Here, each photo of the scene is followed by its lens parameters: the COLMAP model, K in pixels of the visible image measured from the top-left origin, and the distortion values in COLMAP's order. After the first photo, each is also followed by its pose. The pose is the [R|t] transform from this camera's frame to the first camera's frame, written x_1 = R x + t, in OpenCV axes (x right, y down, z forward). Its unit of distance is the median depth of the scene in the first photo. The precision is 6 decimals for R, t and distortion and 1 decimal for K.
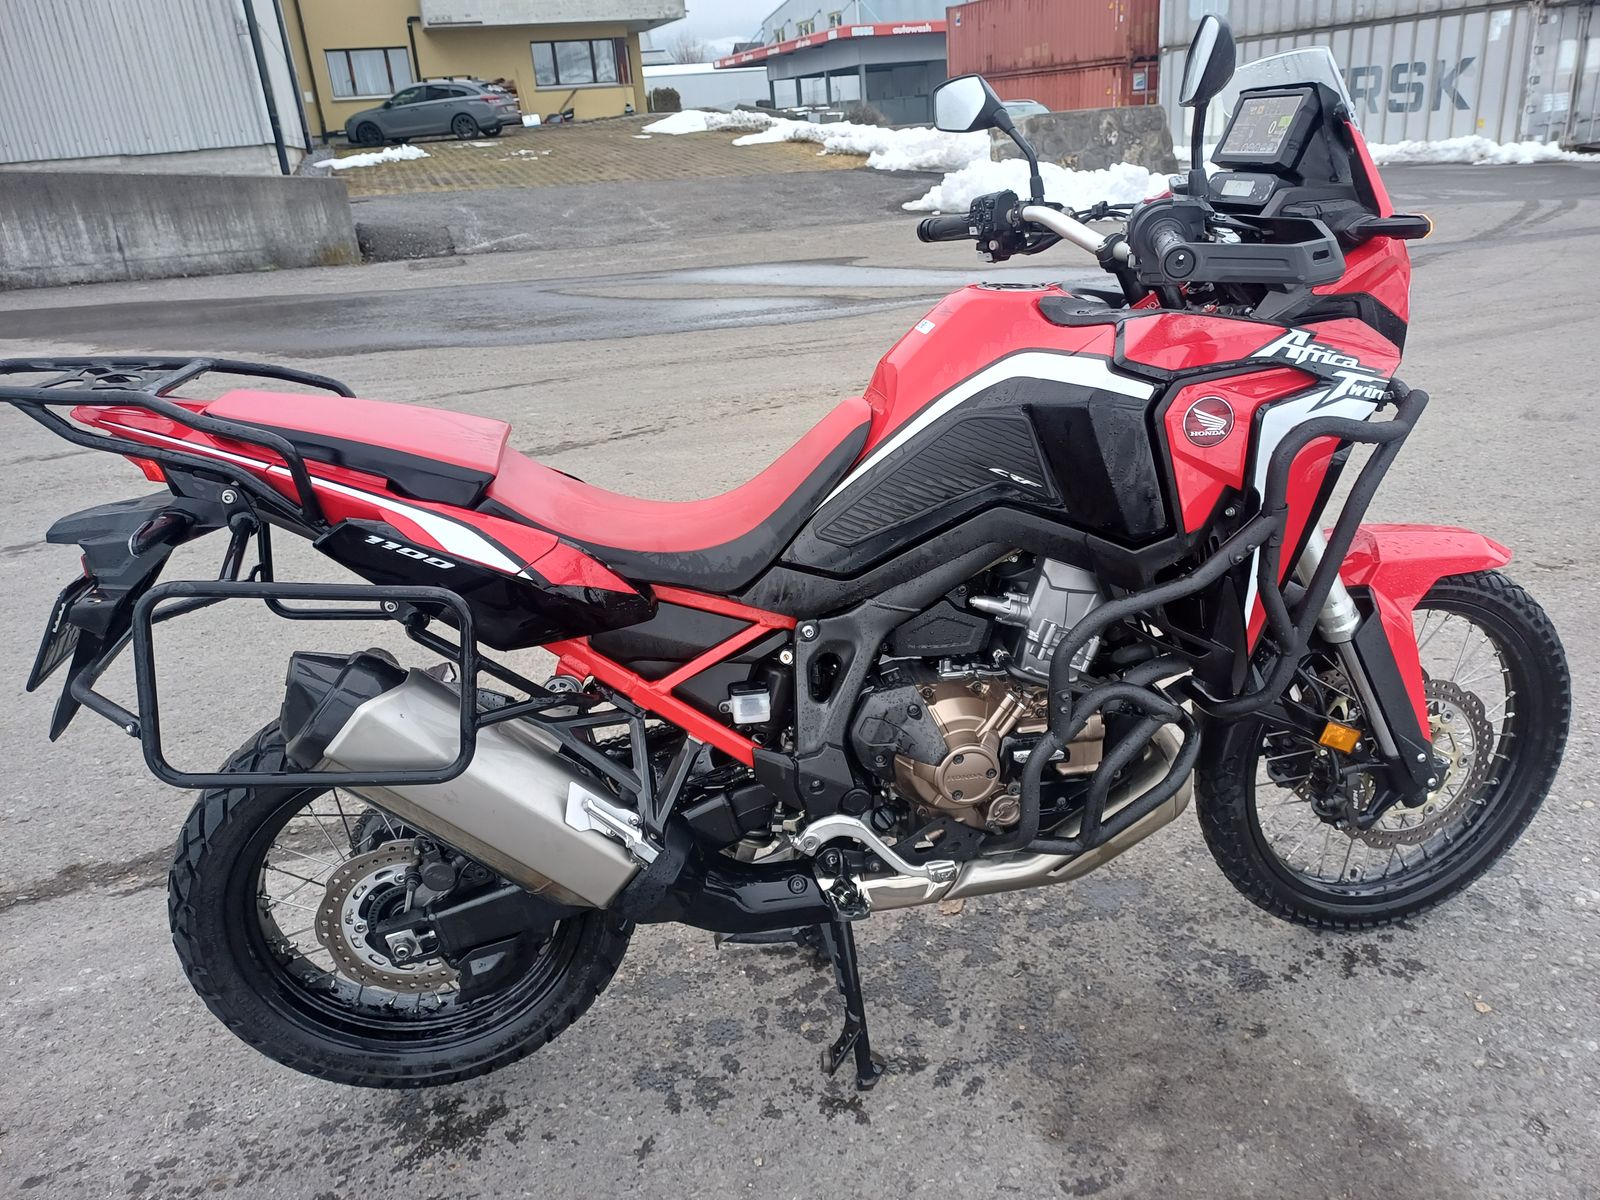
lens RADIAL K [[1122.1, 0, 824.1], [0, 1122.1, 581.1], [0, 0, 1]] dist [0.072606, -0.060507]
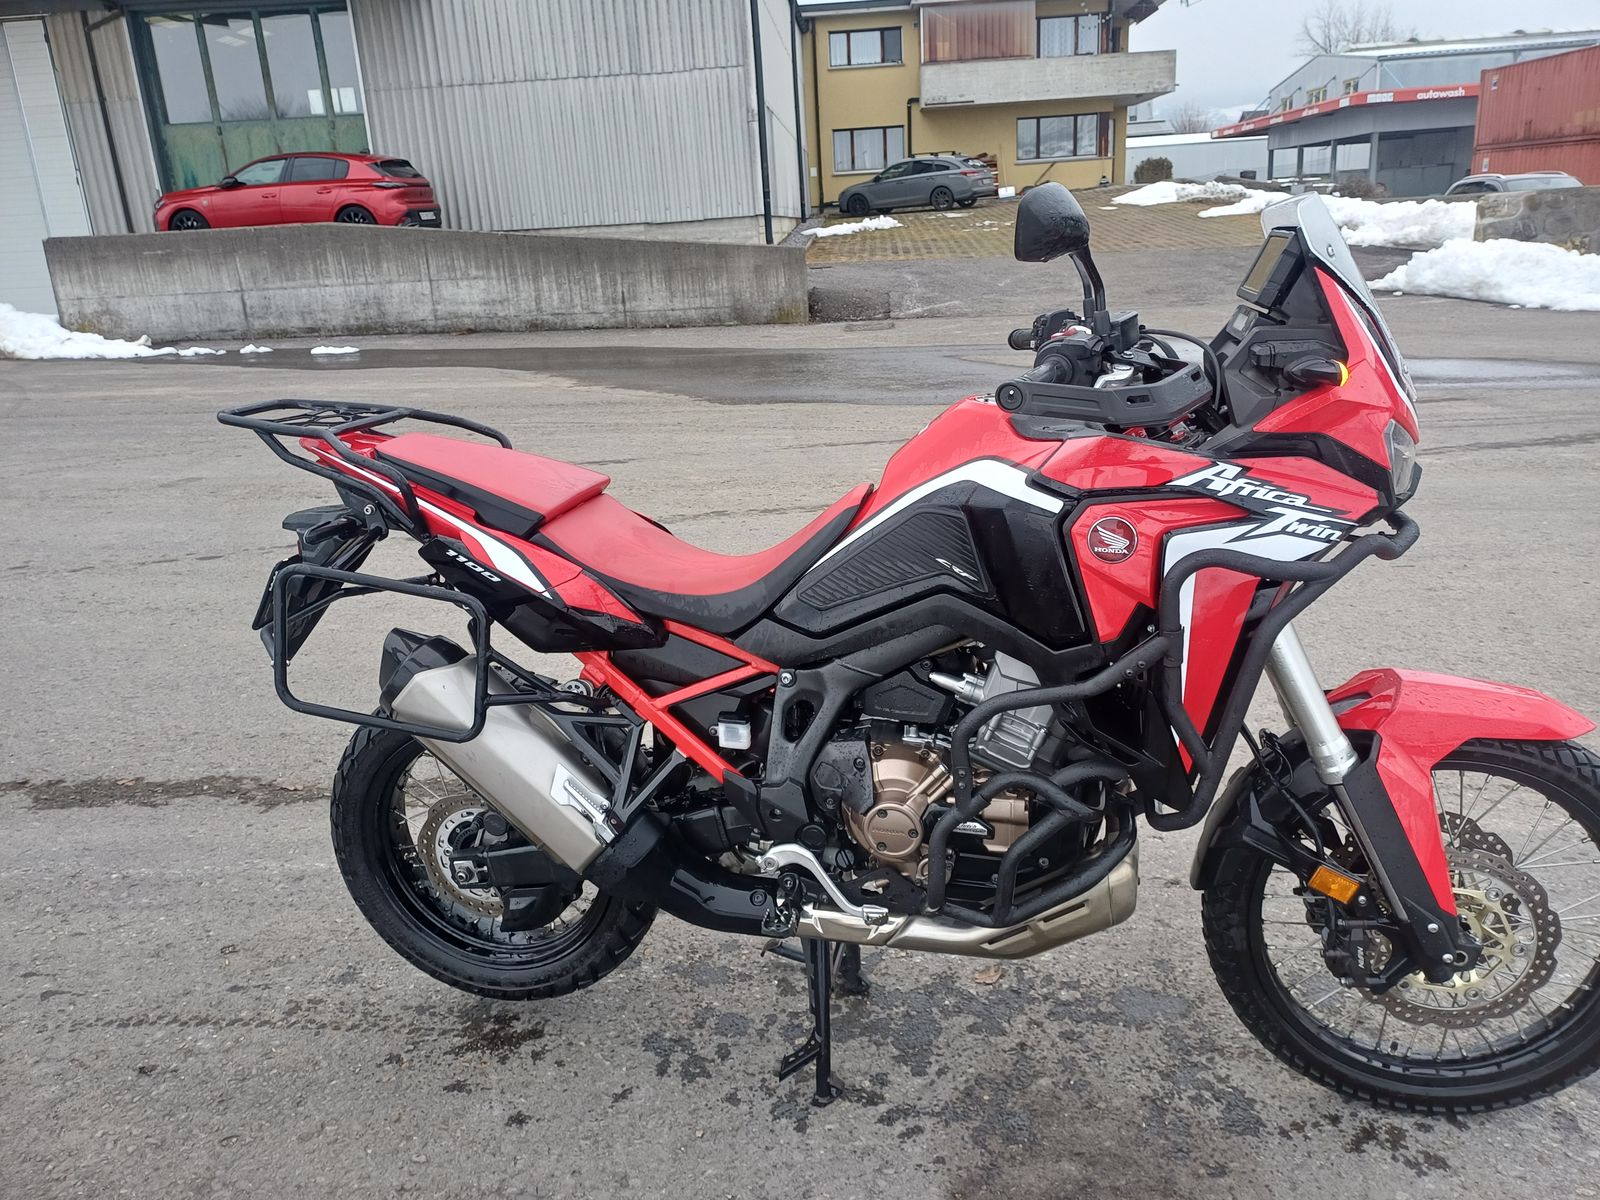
lens RADIAL K [[1122.1, 0, 824.1], [0, 1122.1, 581.1], [0, 0, 1]] dist [0.072606, -0.060507]
pose [[0.926656, 0.131435, -0.352185, 0.403209], [-0.150409, 0.988257, -0.026934, -0.028341], [0.344509, 0.077931, 0.935543, -0.073900]]
